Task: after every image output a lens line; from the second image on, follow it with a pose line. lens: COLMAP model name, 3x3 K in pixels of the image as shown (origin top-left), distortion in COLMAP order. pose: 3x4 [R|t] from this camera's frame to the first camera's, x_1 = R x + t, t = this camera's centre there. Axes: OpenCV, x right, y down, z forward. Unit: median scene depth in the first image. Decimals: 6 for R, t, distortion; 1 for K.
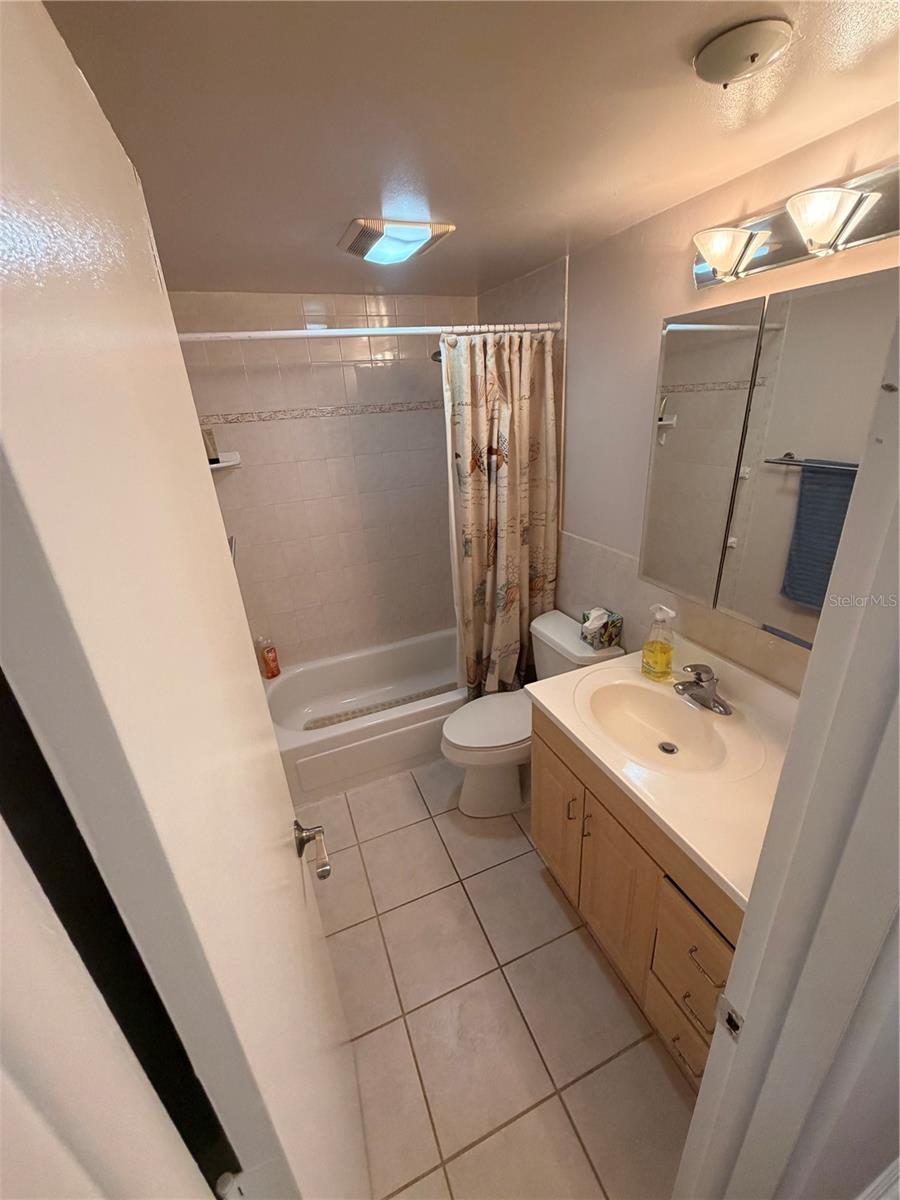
lens RADIAL K [[479.9, 0, 449.4], [0, 479.9, 600.1], [0, 0, 1]] dist [0.002514, -0.000189]
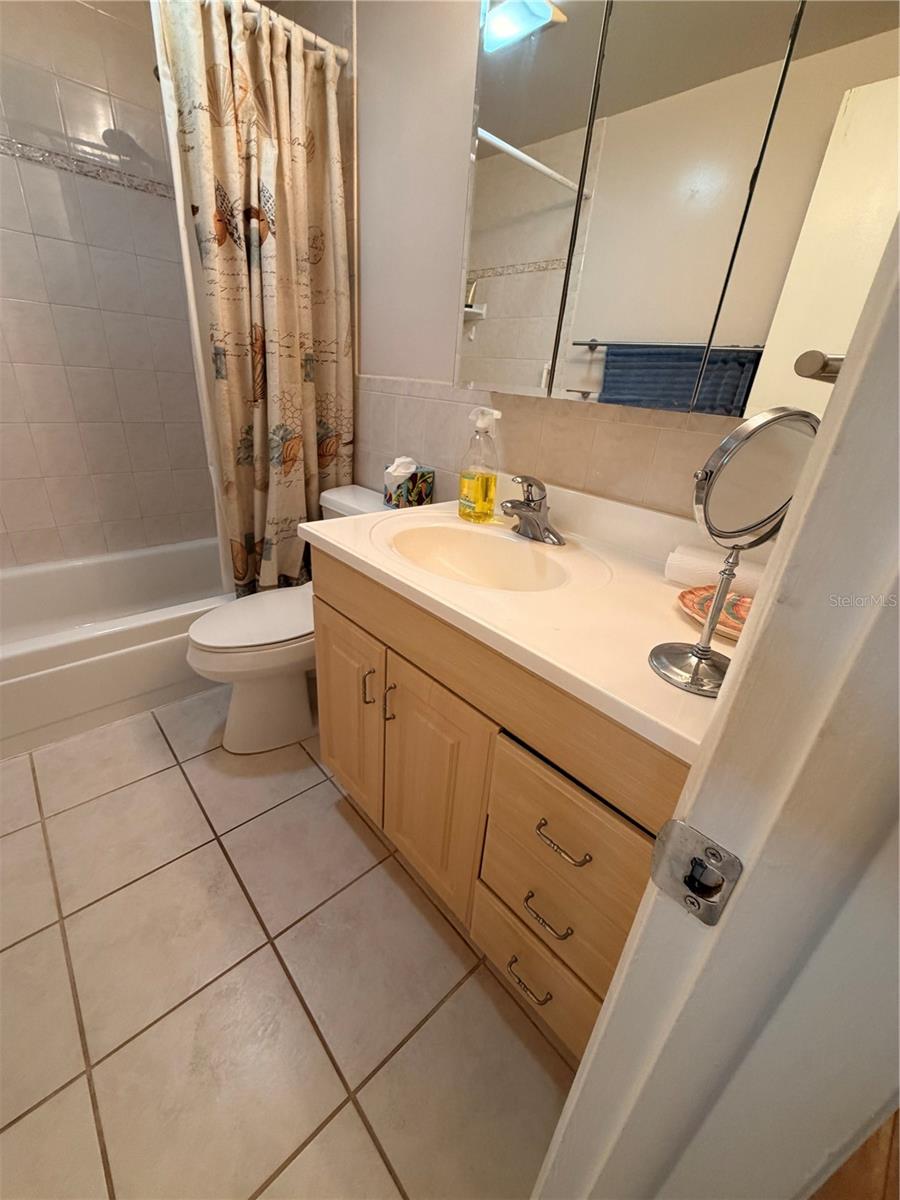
lens RADIAL K [[479.9, 0, 452.9], [0, 479.9, 598.9], [0, 0, 1]] dist [0.002514, -0.000189]
pose [[0.925176, -0.026481, 0.378612, 0.082130], [0.010475, 0.998965, 0.044272, 0.210807], [-0.379393, -0.036994, 0.924496, 0.243013]]
